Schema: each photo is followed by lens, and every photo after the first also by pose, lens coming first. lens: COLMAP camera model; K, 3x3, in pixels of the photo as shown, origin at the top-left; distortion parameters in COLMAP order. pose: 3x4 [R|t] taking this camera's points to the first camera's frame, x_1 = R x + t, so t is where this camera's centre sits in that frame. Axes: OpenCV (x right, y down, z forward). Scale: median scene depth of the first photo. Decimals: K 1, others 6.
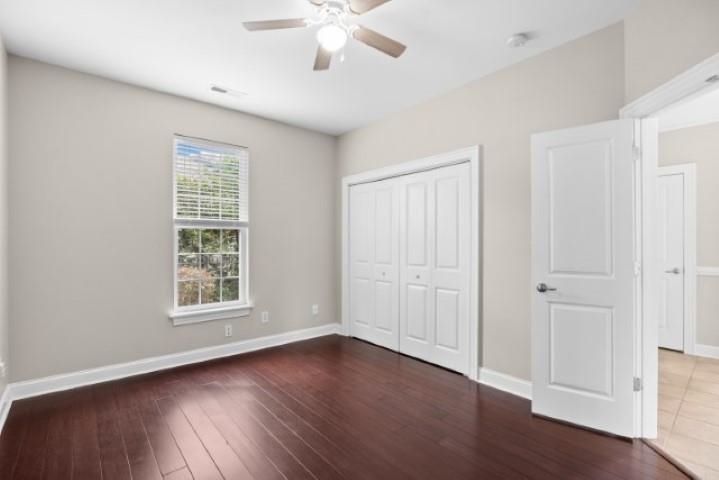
lens RADIAL K [[331.8, 0, 357.4], [0, 331.8, 244.6], [0, 0, 1]] dist [-0.012382, -0.000065]
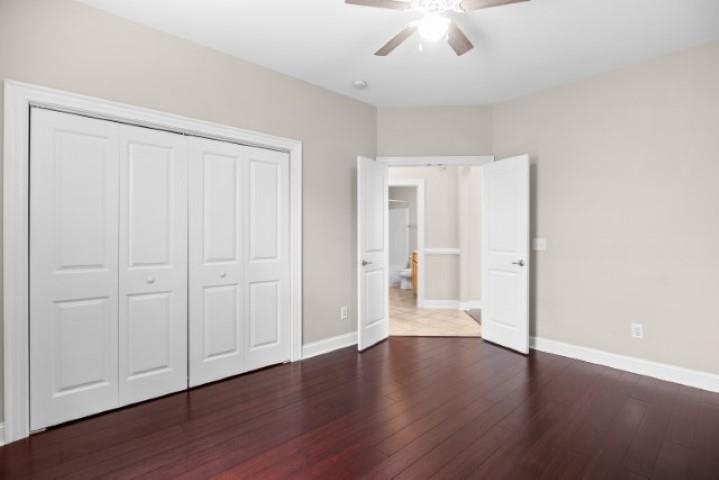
lens RADIAL K [[337.7, 0, 362.4], [0, 337.7, 240.6], [0, 0, 1]] dist [-0.013925, 0.000057]
pose [[-0.024199, -0.020946, 0.999488, -0.694498], [0.003980, 0.999771, 0.021048, -0.000253], [-0.999699, 0.004487, -0.024110, 0.769401]]
